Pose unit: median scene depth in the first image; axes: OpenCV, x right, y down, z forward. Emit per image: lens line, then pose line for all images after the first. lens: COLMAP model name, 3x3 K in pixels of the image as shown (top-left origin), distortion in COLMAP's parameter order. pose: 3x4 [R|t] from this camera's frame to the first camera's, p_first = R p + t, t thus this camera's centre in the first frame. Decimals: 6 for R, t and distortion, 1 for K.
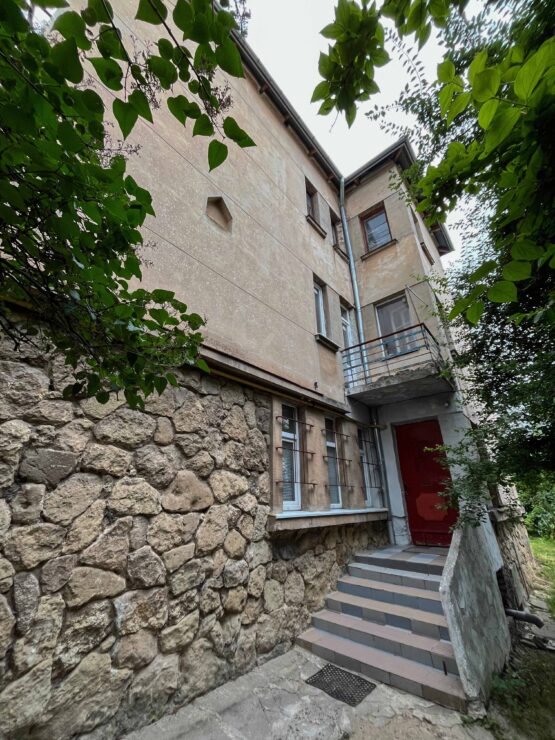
lens RADIAL K [[295.7, 0, 274.6], [0, 295.7, 370.1], [0, 0, 1]] dist [0.000172, 0.000010]
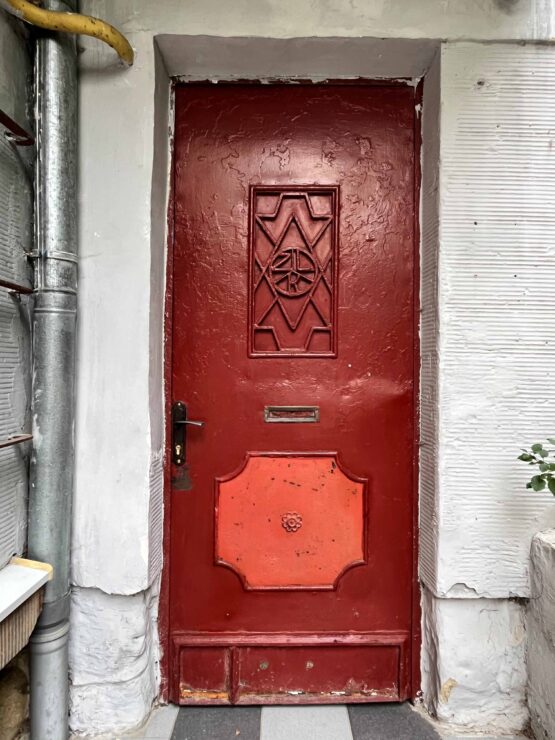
lens RADIAL K [[447.2, 0, 269.8], [0, 447.2, 372.3], [0, 0, 1]] dist [0.007130, 0.000990]
pose [[0.745782, 0.015384, 0.666013, 0.310437], [-0.283235, 0.912200, 0.296089, 0.277609], [-0.602982, -0.409456, 0.684659, 0.808801]]
